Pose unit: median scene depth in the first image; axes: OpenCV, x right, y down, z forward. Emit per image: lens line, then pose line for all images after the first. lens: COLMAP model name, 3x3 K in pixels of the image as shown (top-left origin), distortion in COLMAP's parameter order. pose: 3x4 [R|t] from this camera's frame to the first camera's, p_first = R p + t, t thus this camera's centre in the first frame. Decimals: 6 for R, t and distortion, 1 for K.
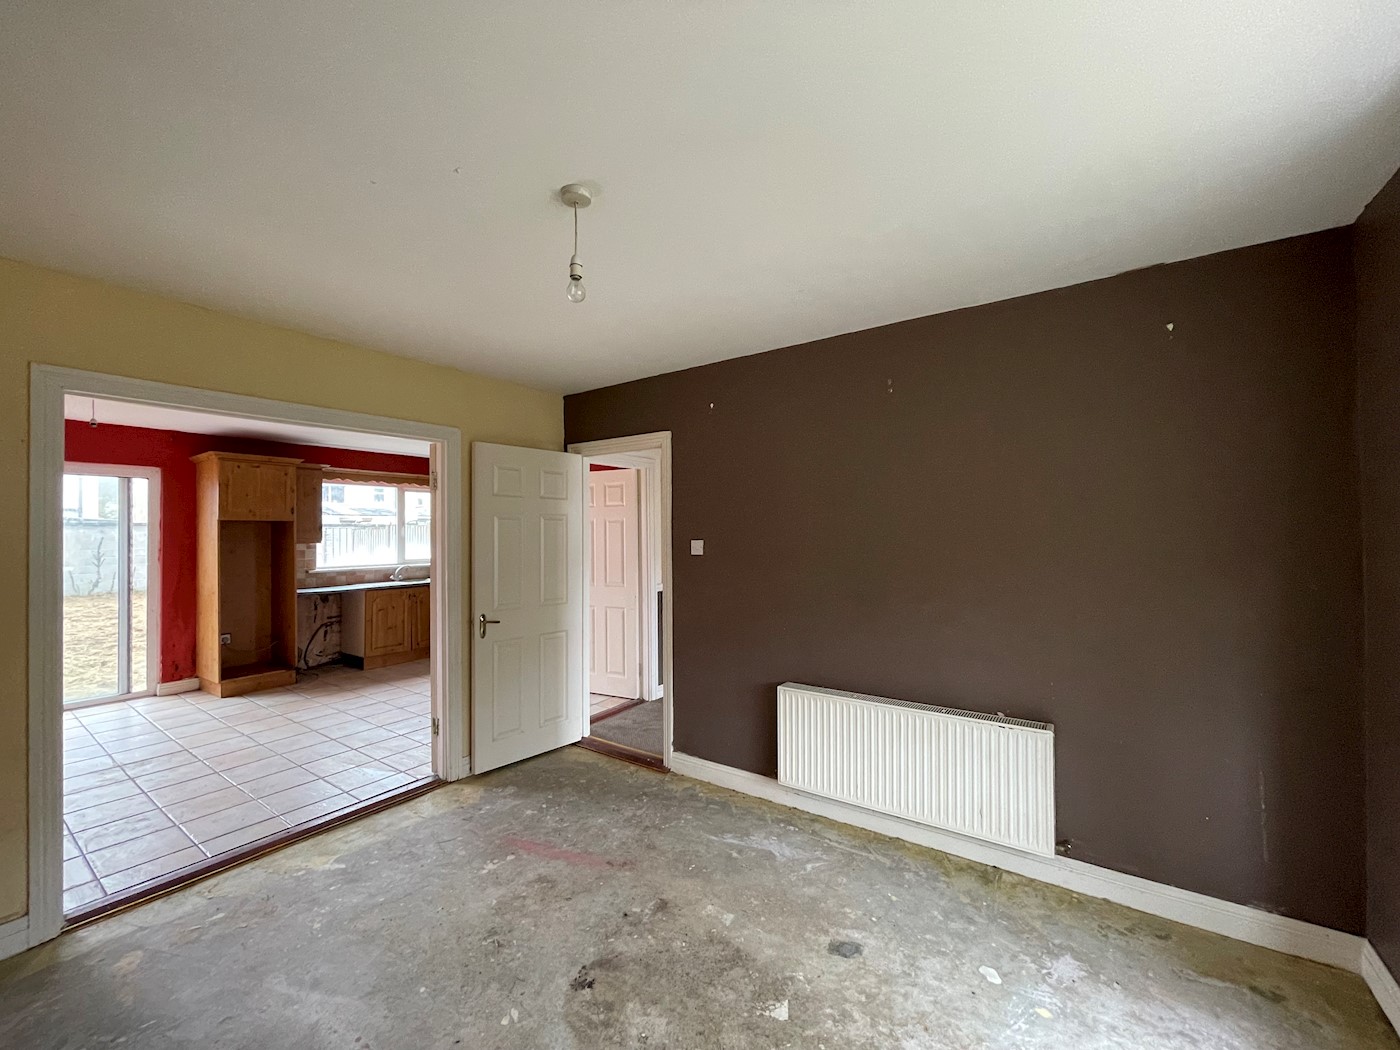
lens RADIAL K [[563.4, 0, 698.2], [0, 563.4, 523.9], [0, 0, 1]] dist [0.000515, -0.000202]
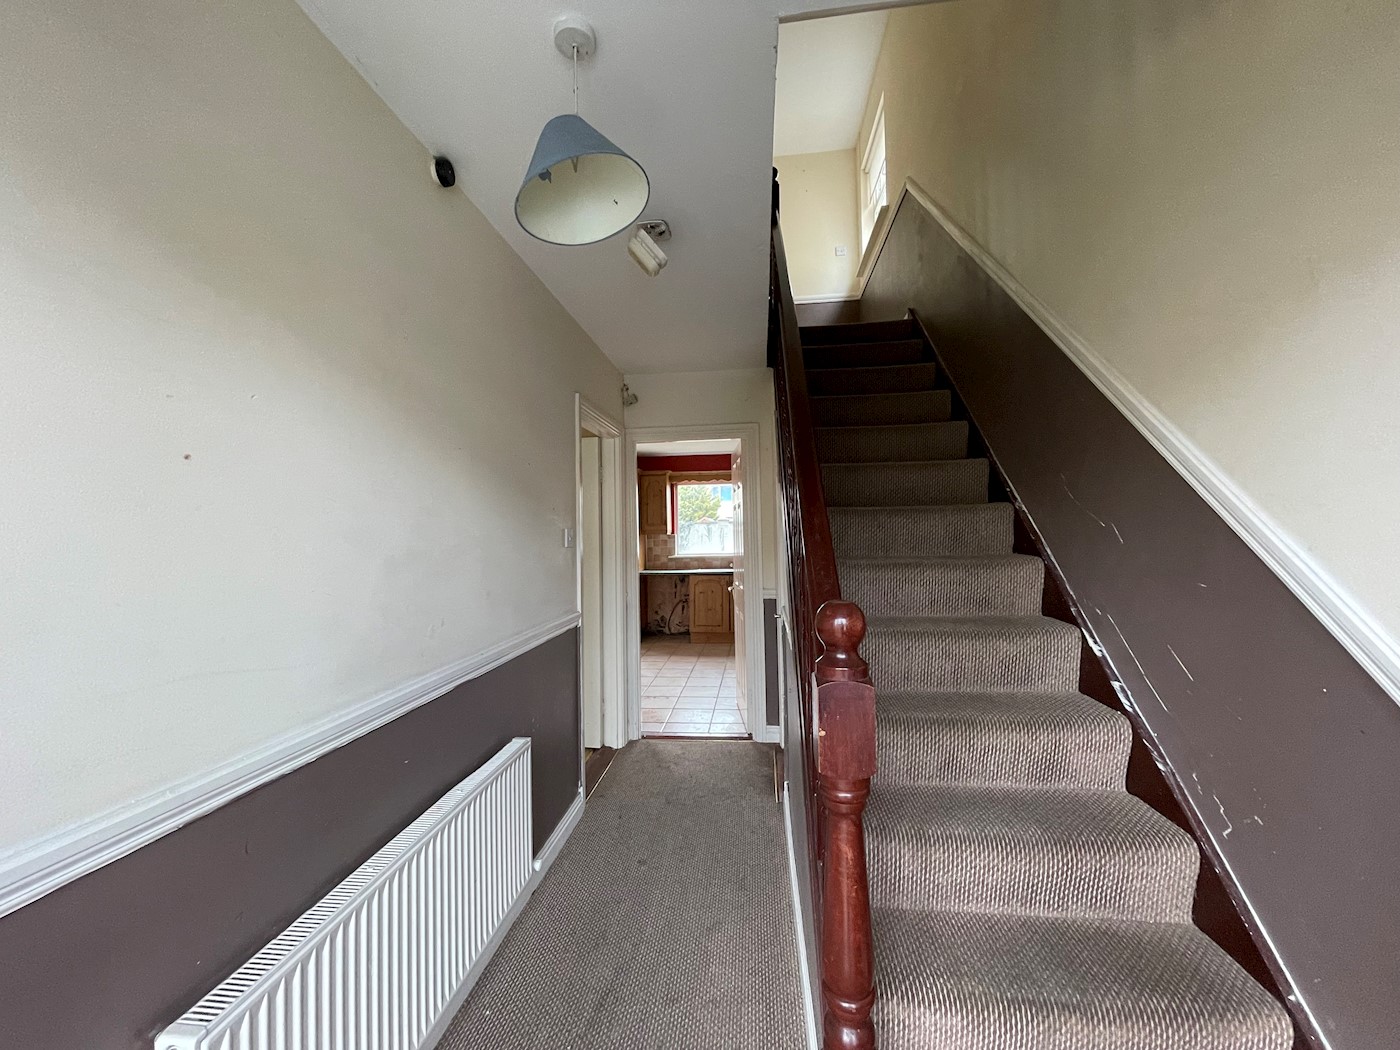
lens RADIAL K [[563.4, 0, 707.6], [0, 563.4, 519.4], [0, 0, 1]] dist [0.000515, -0.000202]
pose [[0.497846, -0.022458, -0.866974, 0.800675], [0.029596, 0.999522, -0.008896, 0.027607], [0.866760, -0.021230, 0.498273, 0.823670]]
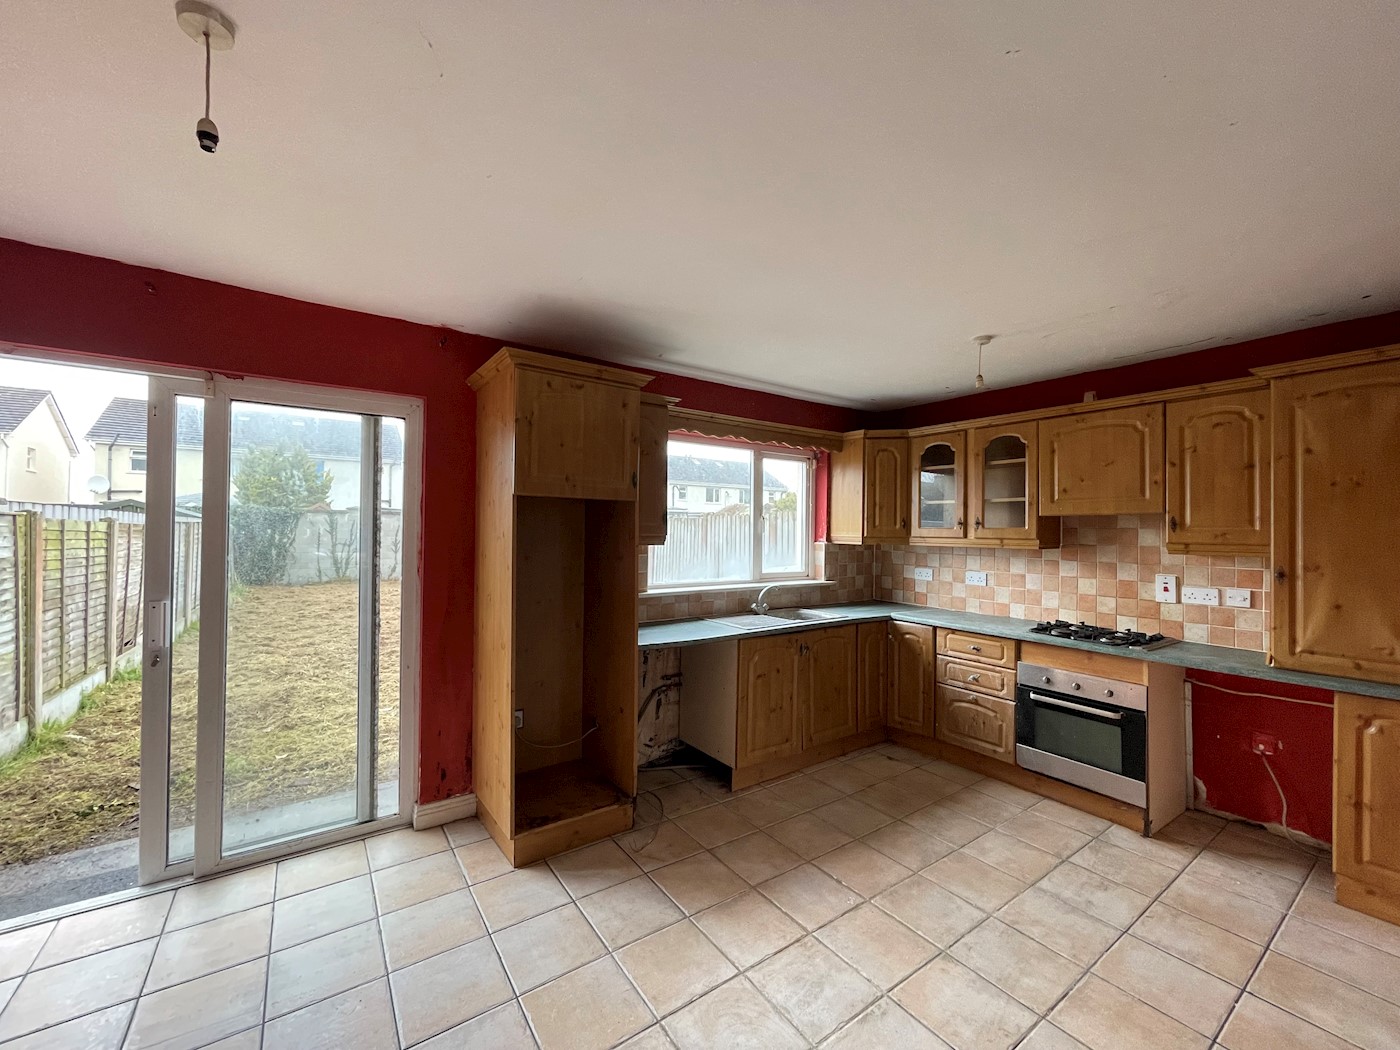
lens RADIAL K [[563.4, 0, 697.5], [0, 563.4, 524.6], [0, 0, 1]] dist [0.000515, -0.000202]
pose [[0.941892, 0.017521, -0.335458, -0.822580], [-0.015198, 0.999839, 0.009549, 0.016776], [0.335571, -0.003896, 0.942007, 0.908571]]
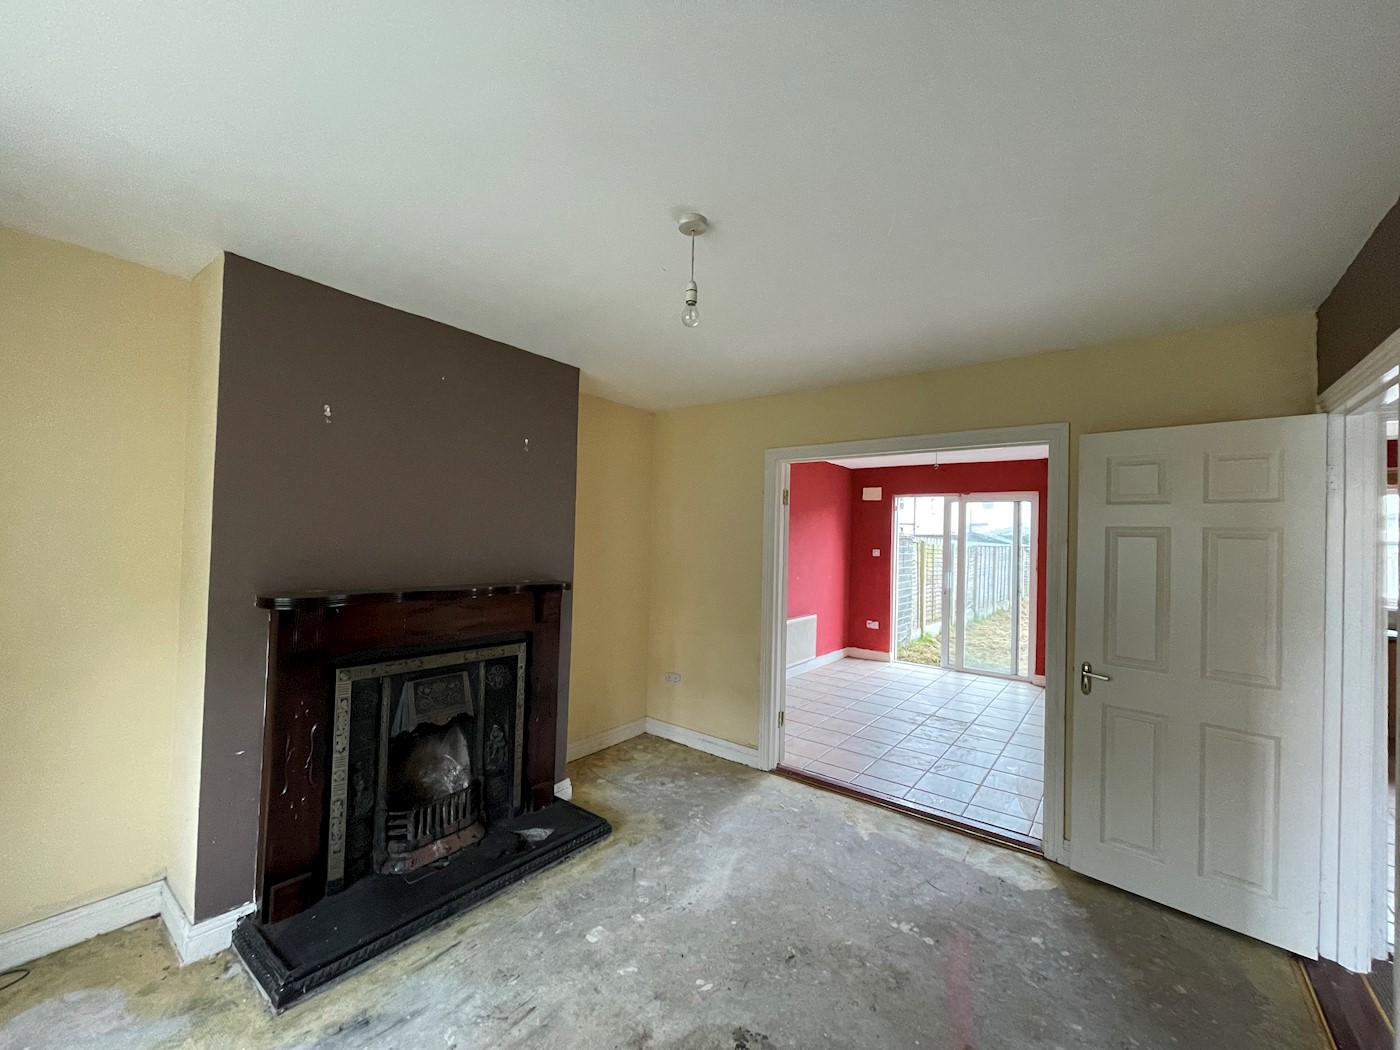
lens RADIAL K [[563.4, 0, 694.2], [0, 563.4, 525.7], [0, 0, 1]] dist [0.000515, -0.000202]
pose [[-0.043913, -0.014018, -0.998937, 0.397262], [-0.010616, 0.999852, -0.013565, -0.006273], [0.998979, 0.010009, -0.044056, 0.516705]]
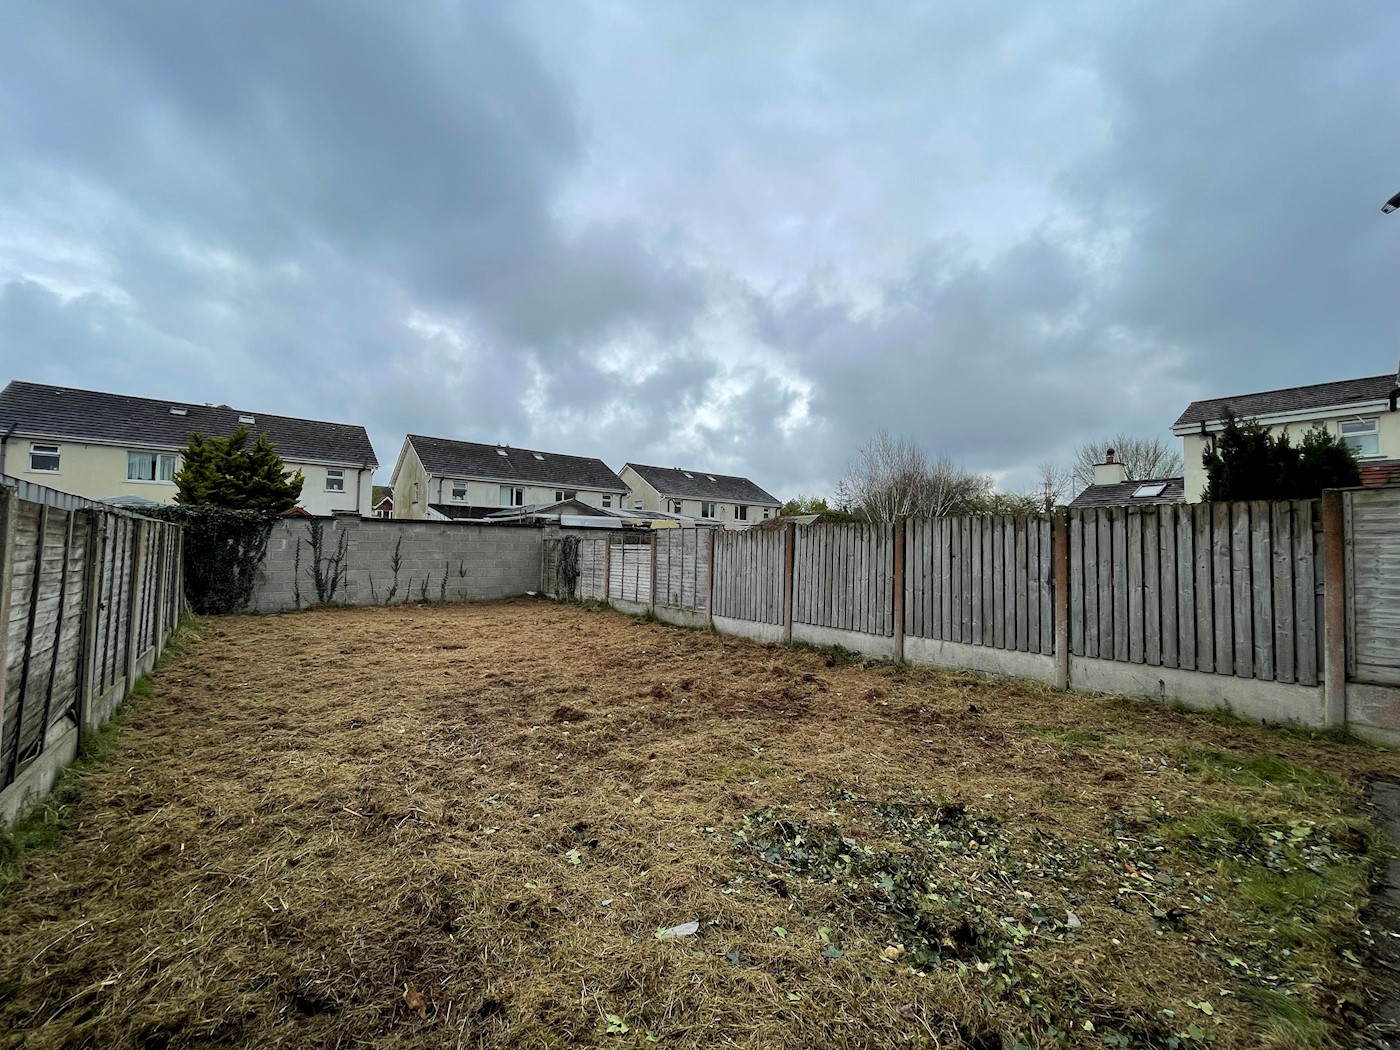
lens RADIAL K [[563.4, 0, 691.8], [0, 563.4, 525.5], [0, 0, 1]] dist [0.000515, -0.000202]
pose [[0.965862, 0.013798, -0.258691, -2.062731], [-0.021197, 0.999442, -0.025833, 0.098981], [0.258190, 0.030434, 0.965615, 1.470588]]
